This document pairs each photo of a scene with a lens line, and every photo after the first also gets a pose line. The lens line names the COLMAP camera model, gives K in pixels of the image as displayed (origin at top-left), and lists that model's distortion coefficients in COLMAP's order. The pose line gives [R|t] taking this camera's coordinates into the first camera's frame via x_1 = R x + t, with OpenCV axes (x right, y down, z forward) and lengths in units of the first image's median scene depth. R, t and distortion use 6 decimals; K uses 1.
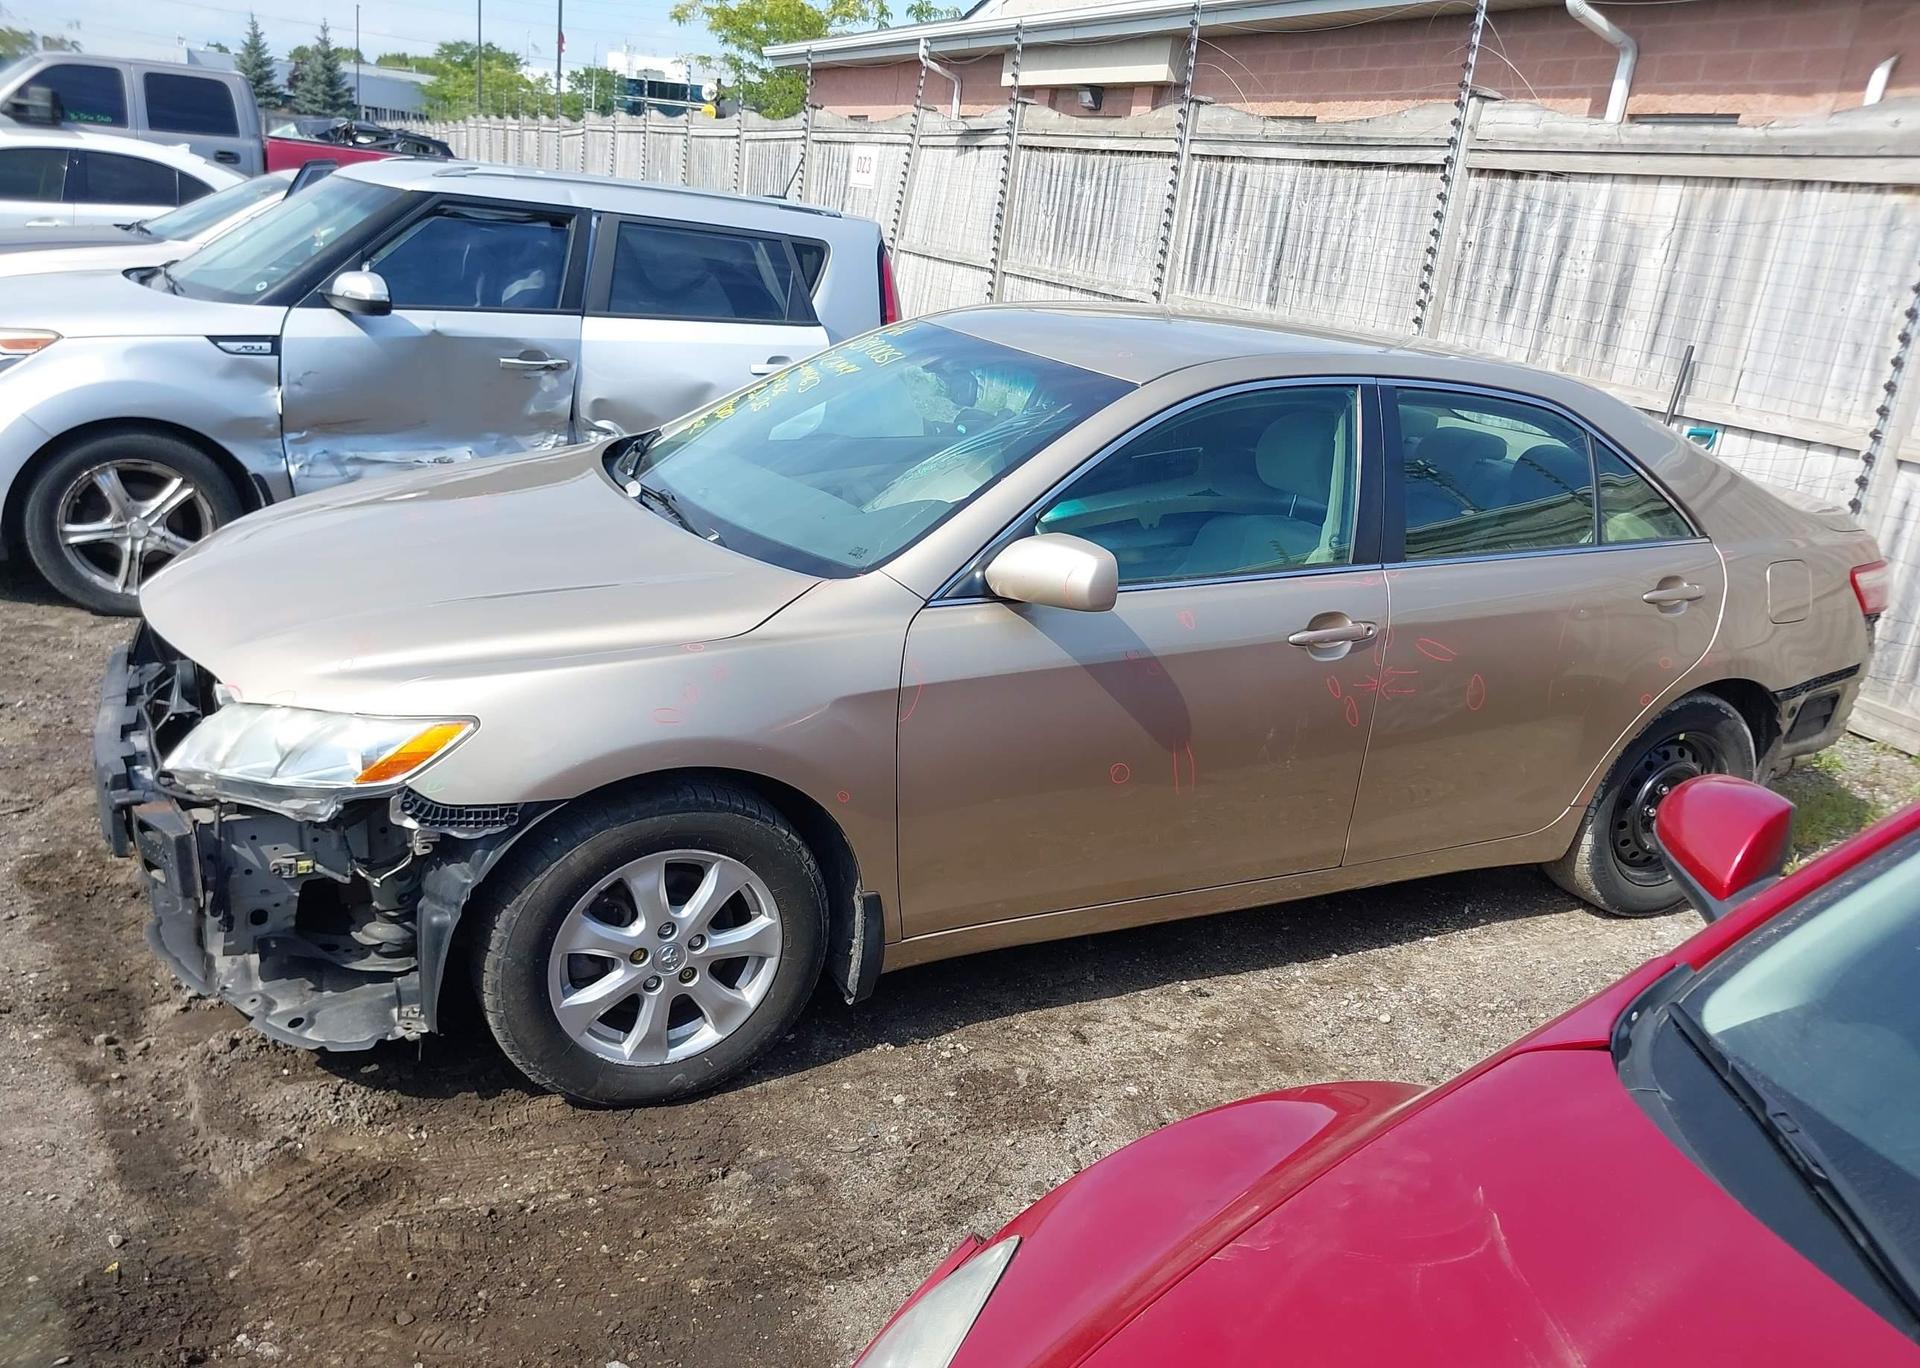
lens RADIAL K [[1528.4, 0, 950.8], [0, 1528.4, 740.4], [0, 0, 1]] dist [0.019734, -0.026460]
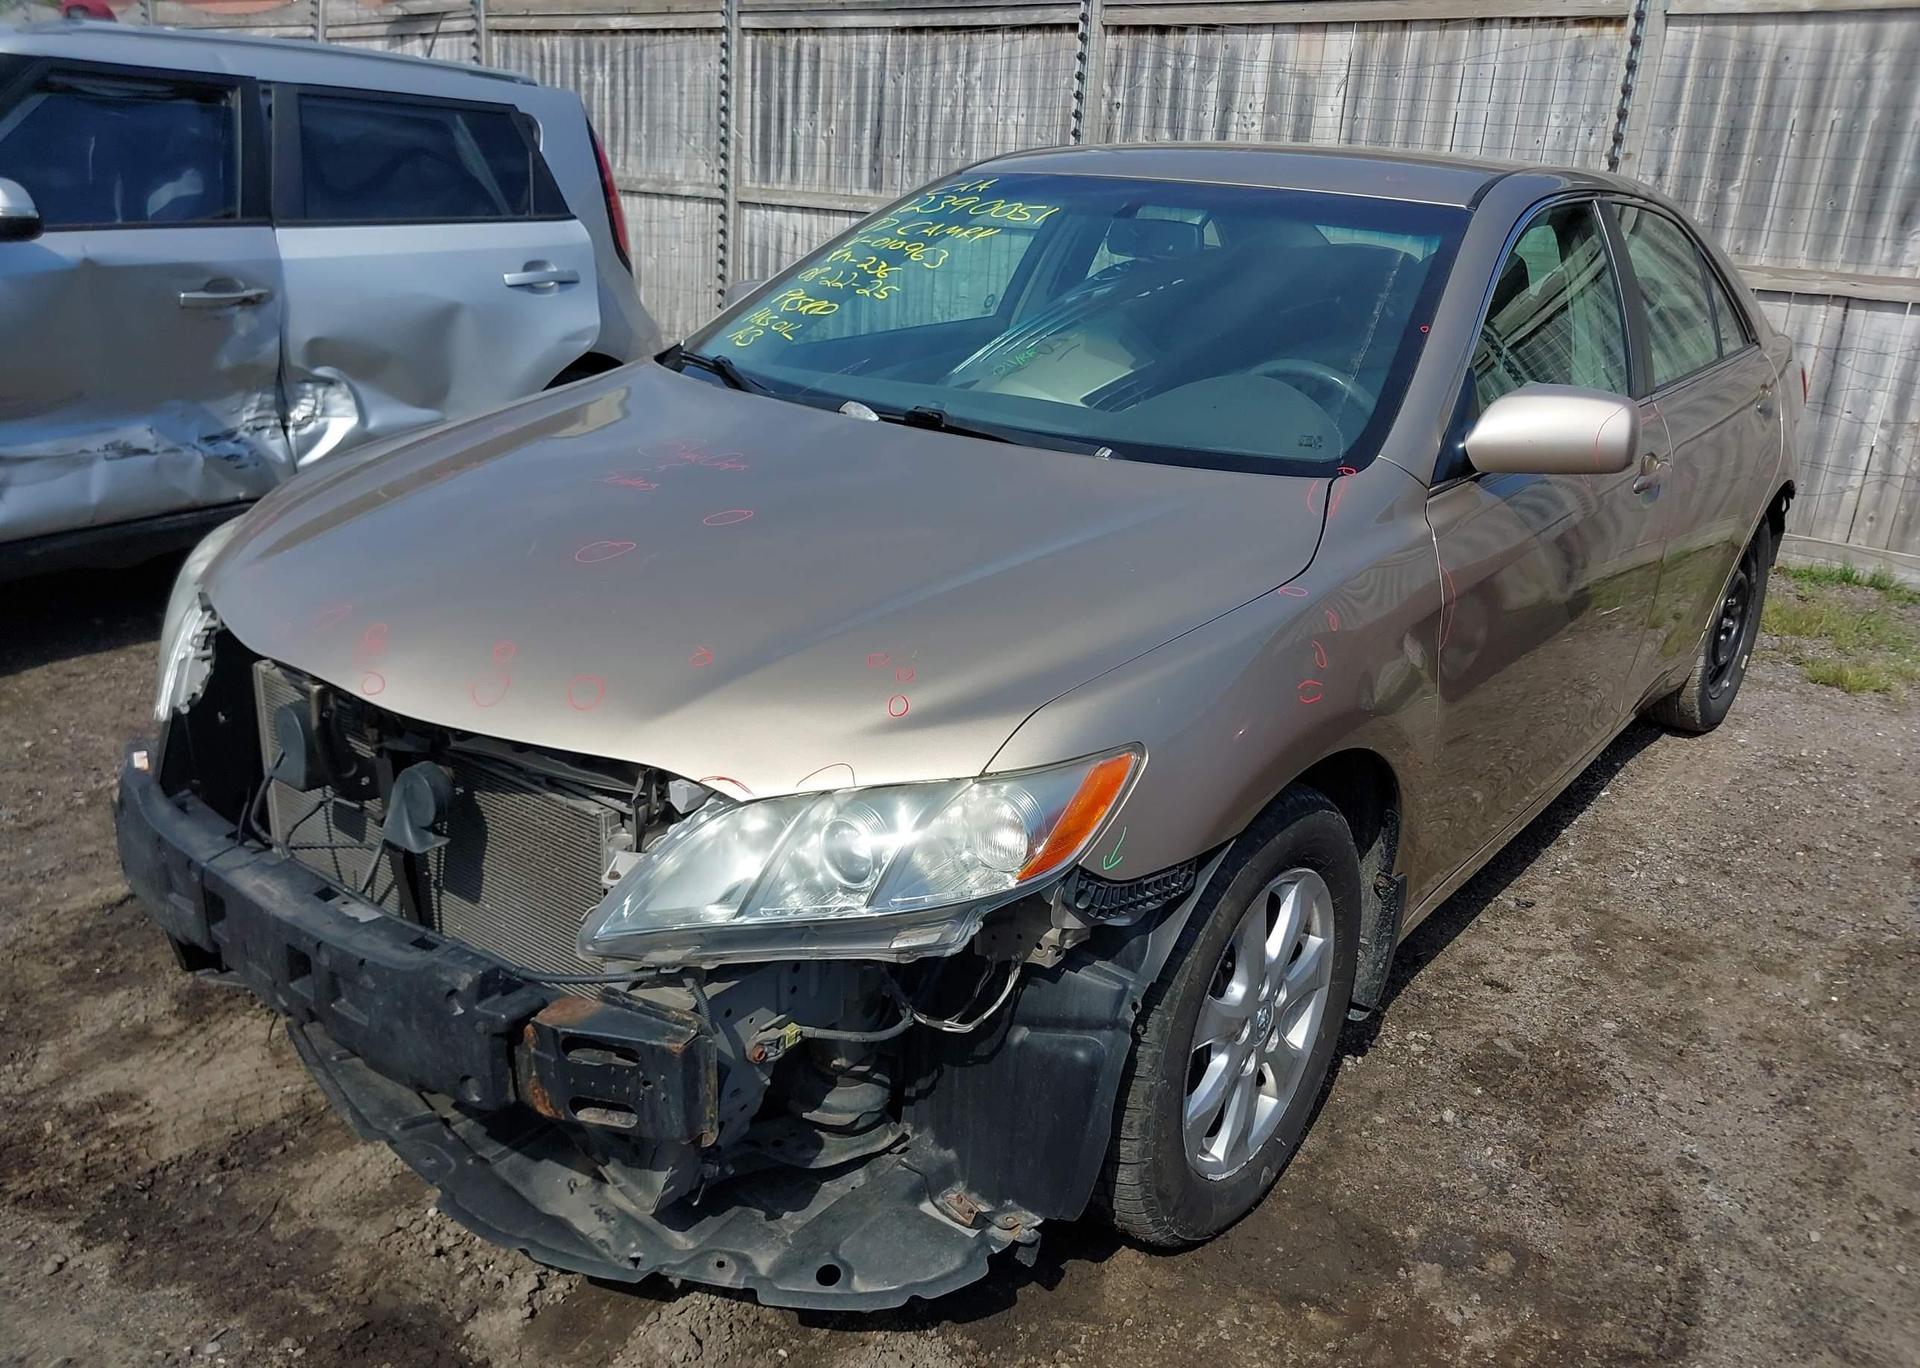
lens RADIAL K [[1528.4, 0, 952.4], [0, 1528.4, 750.7], [0, 0, 1]] dist [0.019734, -0.026460]
pose [[0.897329, -0.202349, 0.392245, -0.404431], [0.181602, 0.979270, 0.089732, -0.053795], [-0.402271, -0.009286, 0.915474, 0.272361]]
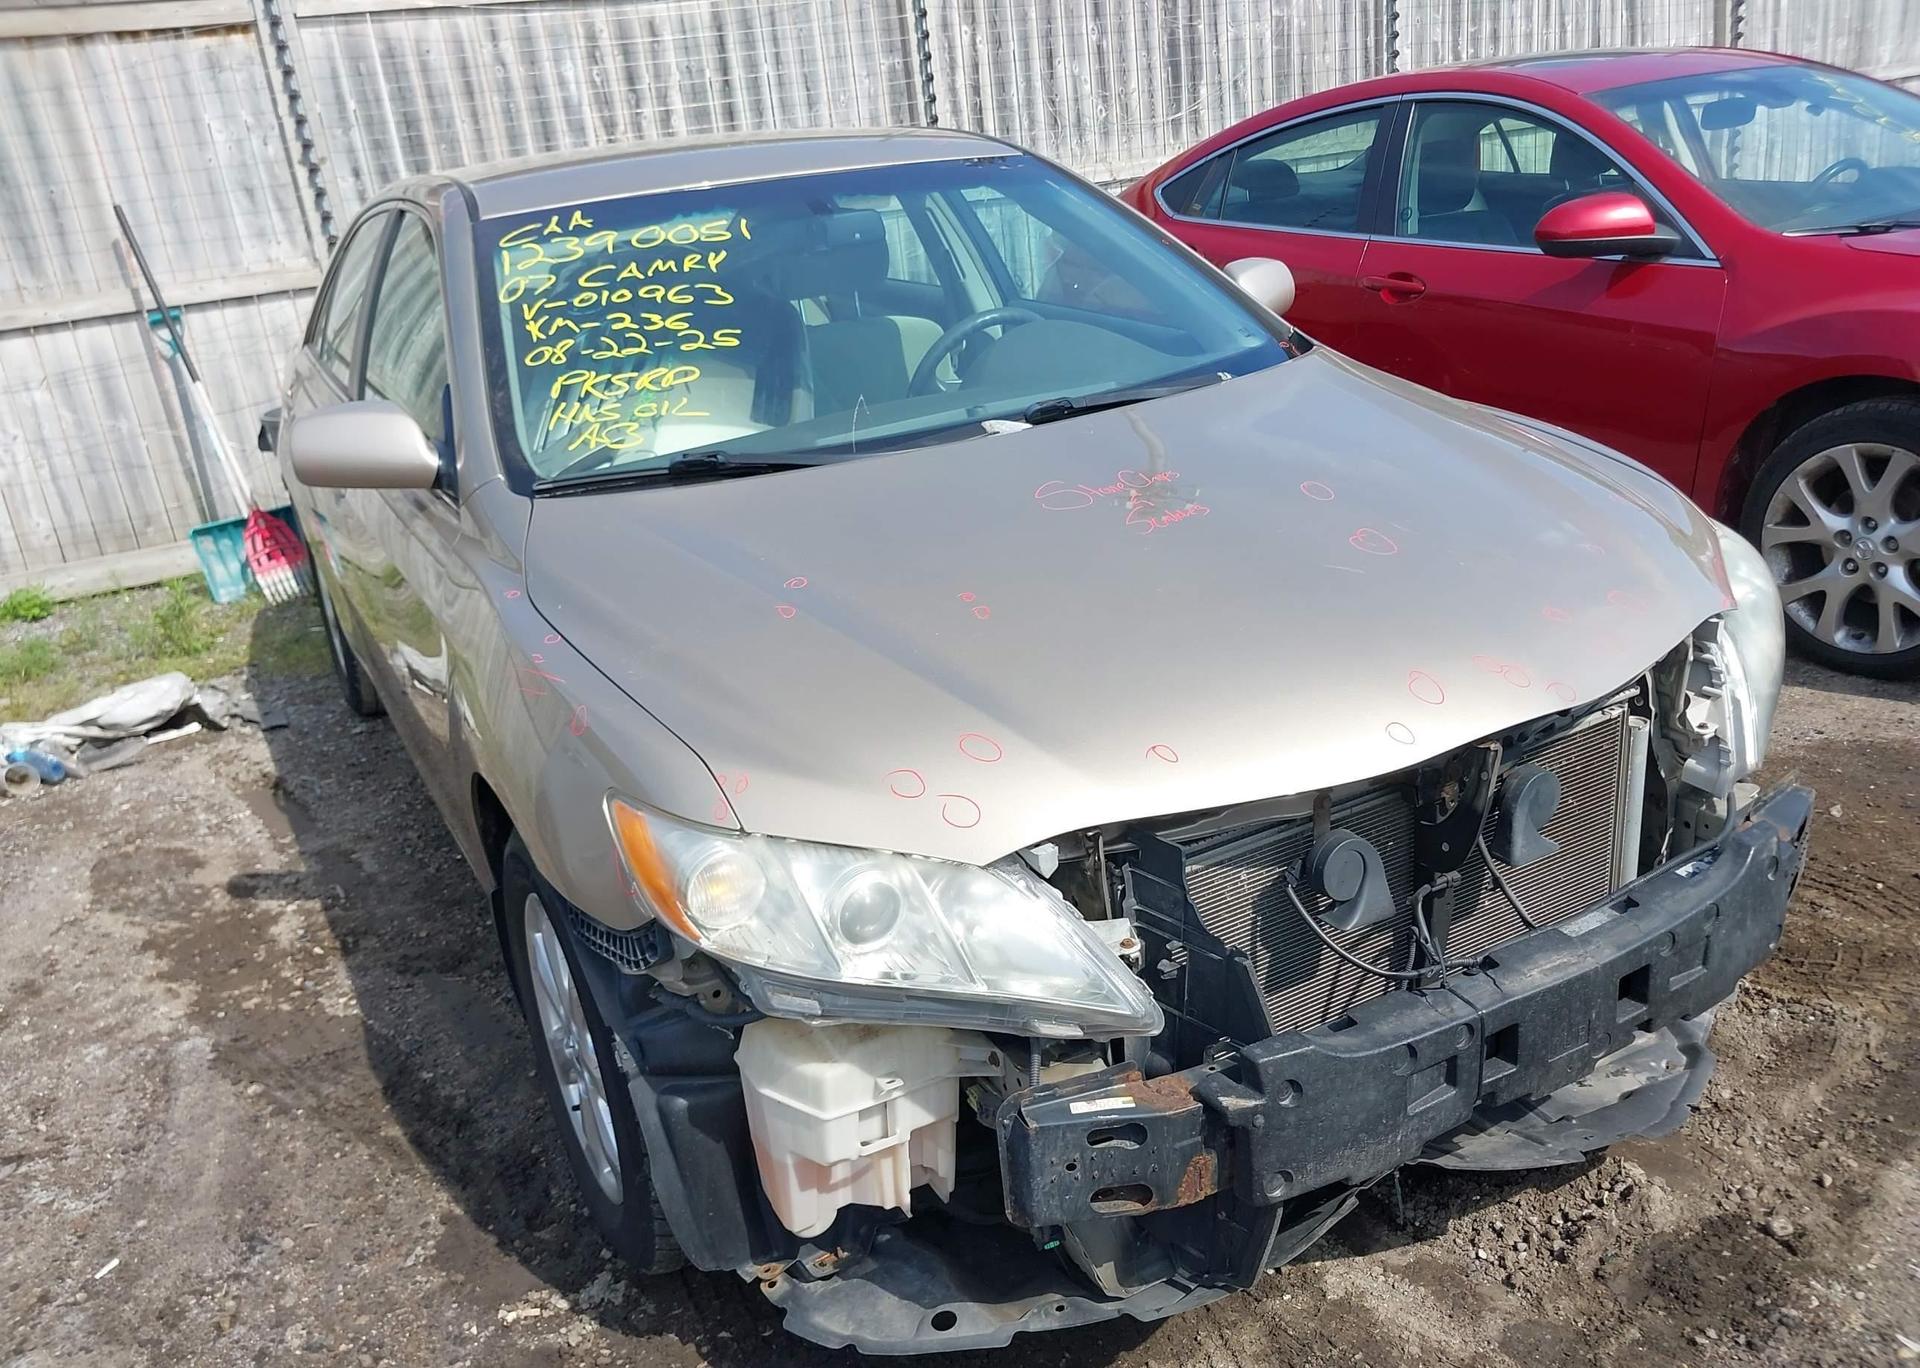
lens RADIAL K [[1528.4, 0, 975.3], [0, 1528.4, 780.2], [0, 0, 1]] dist [0.019734, -0.026460]
pose [[-0.077697, -0.474737, 0.876692, -0.741090], [0.429374, 0.777685, 0.459177, -0.305176], [-0.899778, 0.412105, 0.143416, 0.830982]]
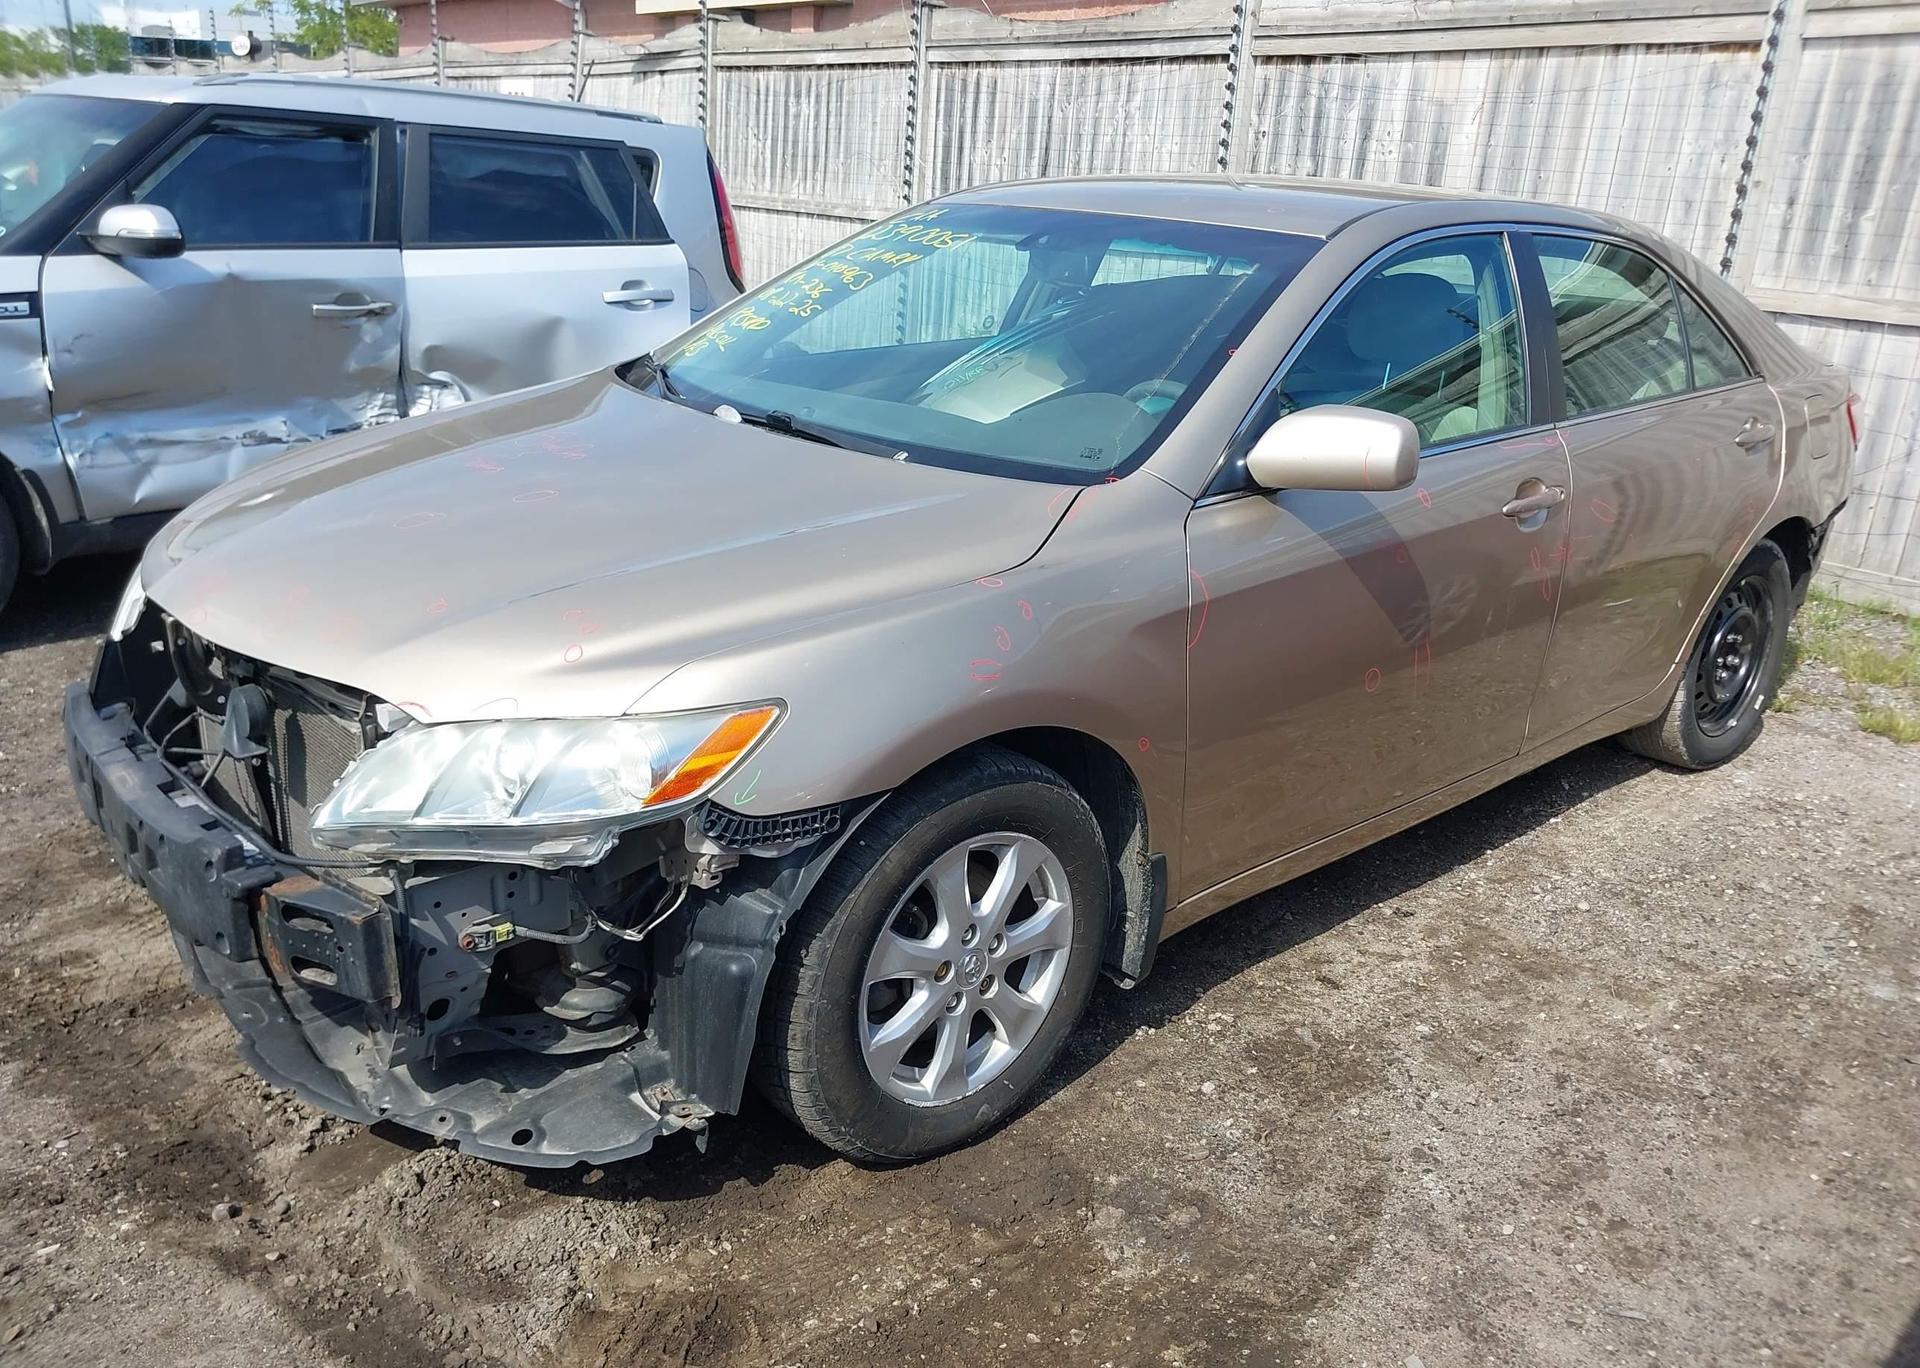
lens RADIAL K [[1528.4, 0, 950.1], [0, 1528.4, 743.2], [0, 0, 1]] dist [0.019734, -0.026460]
pose [[0.962951, -0.136618, 0.232511, -0.257037], [0.129542, 0.990529, 0.045510, -0.010389], [-0.236526, -0.013704, 0.971528, 0.150677]]
